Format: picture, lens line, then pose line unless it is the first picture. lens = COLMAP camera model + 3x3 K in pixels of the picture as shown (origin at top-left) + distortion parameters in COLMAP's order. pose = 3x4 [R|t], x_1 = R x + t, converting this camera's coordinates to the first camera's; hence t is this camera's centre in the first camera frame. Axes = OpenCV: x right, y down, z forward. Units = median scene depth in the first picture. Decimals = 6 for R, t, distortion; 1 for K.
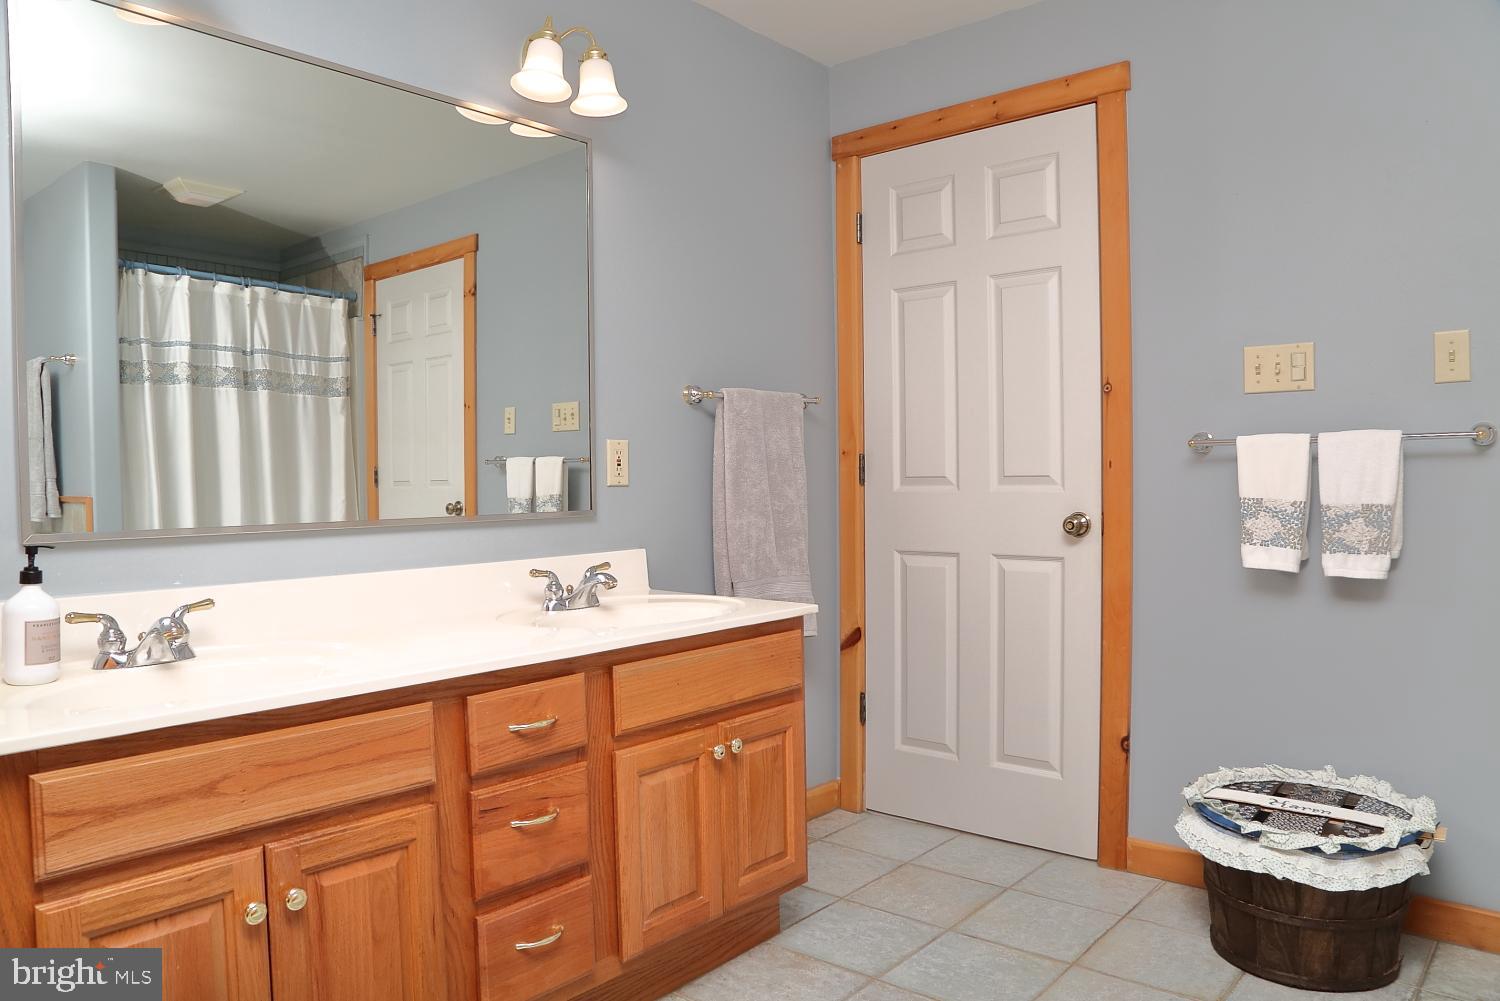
lens RADIAL K [[1030.9, 0, 767.6], [0, 1030.9, 508.7], [0, 0, 1]] dist [-0.134250, 0.080952]
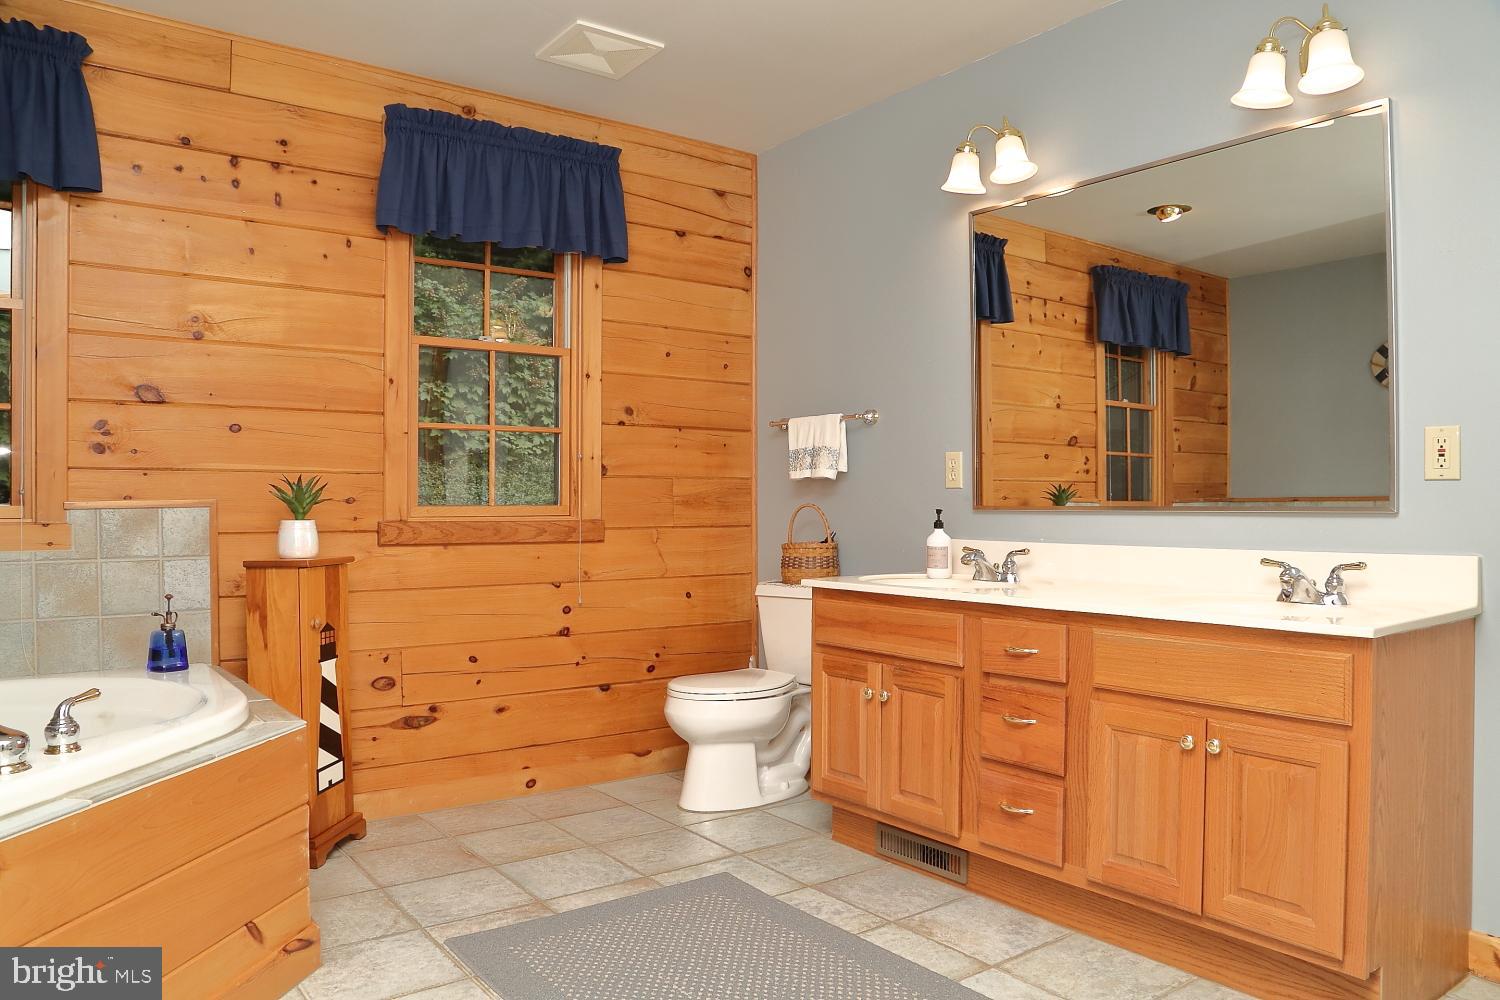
lens RADIAL K [[1030.9, 0, 767.6], [0, 1030.9, 508.2], [0, 0, 1]] dist [-0.134250, 0.080952]
pose [[-0.219546, 0.016588, -0.975461, 1.084324], [-0.024206, 0.999455, 0.022444, -0.002458], [0.975302, 0.028540, -0.219025, 0.881724]]
